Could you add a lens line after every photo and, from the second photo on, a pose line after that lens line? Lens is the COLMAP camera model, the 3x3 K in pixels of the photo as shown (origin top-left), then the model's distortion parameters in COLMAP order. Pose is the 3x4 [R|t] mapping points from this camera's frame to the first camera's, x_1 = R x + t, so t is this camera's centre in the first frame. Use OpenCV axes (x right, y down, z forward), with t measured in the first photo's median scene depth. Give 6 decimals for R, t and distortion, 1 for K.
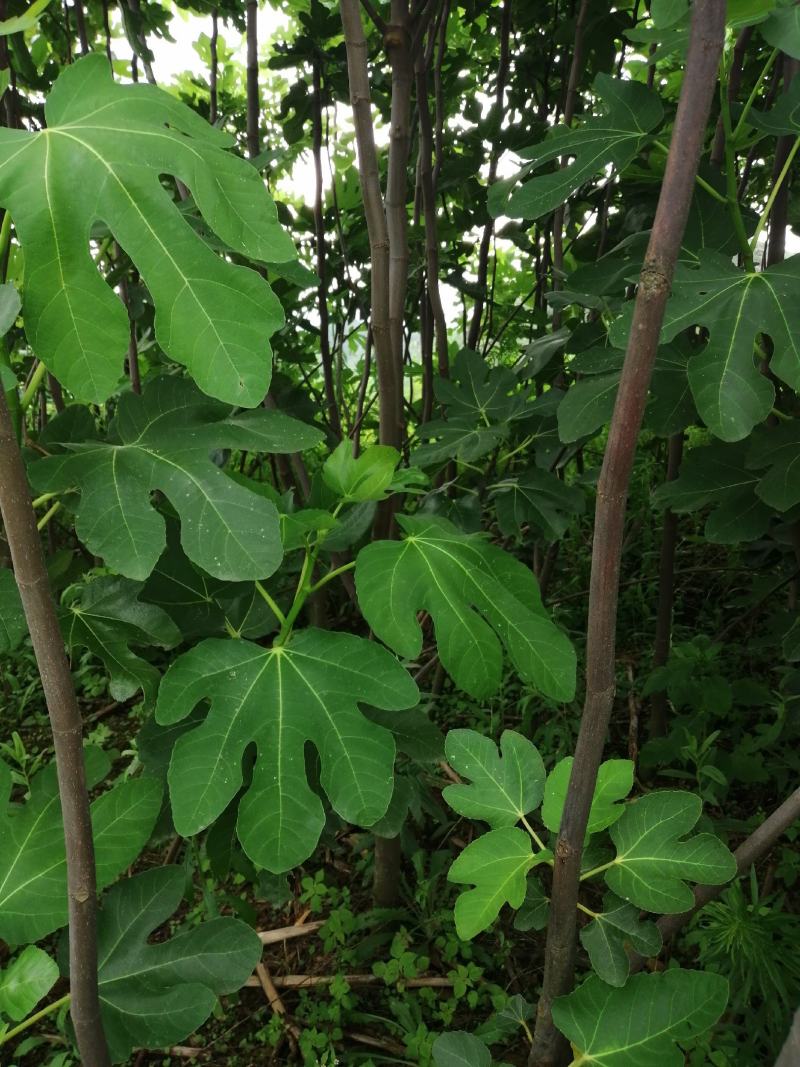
lens RADIAL K [[891.2, 0, 424.1], [0, 891.2, 533.1], [0, 0, 1]] dist [0.001268, 0.000005]
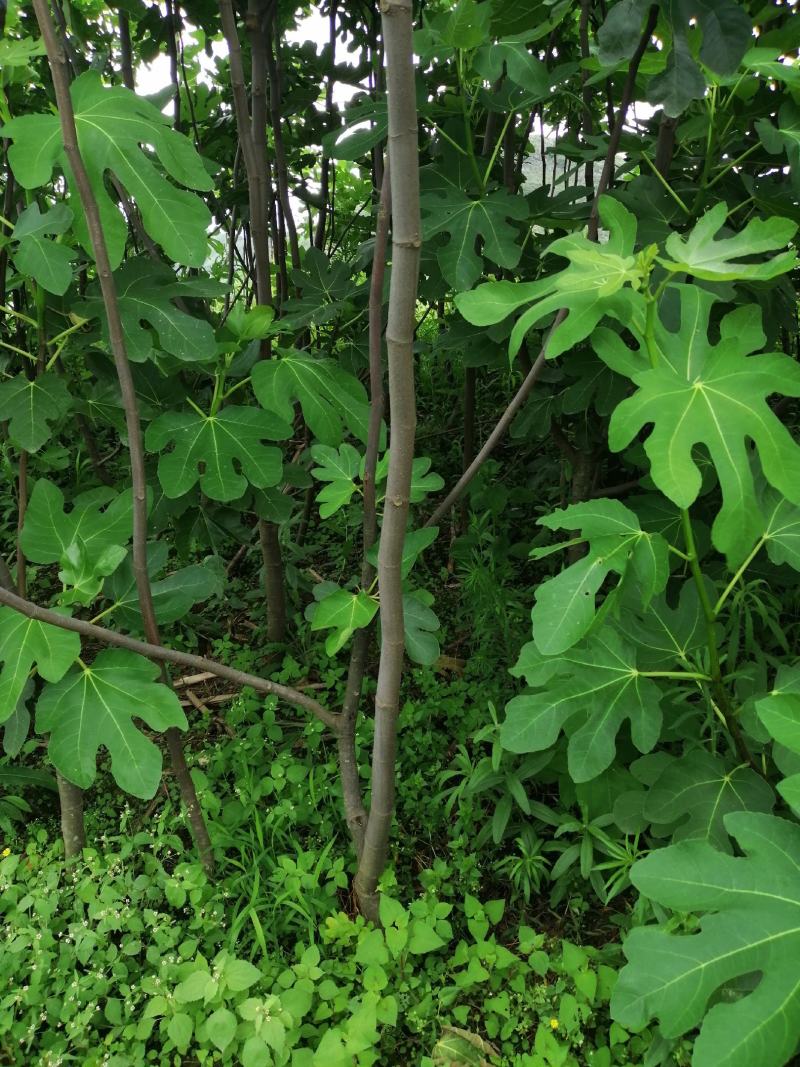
lens RADIAL K [[891.2, 0, 424.1], [0, 891.2, 533.1], [0, 0, 1]] dist [0.001268, 0.000005]
pose [[0.986548, -0.051394, 0.155183, -0.009472], [0.036128, 0.994368, 0.099639, 0.051117], [-0.159429, -0.092692, 0.982848, -0.210919]]
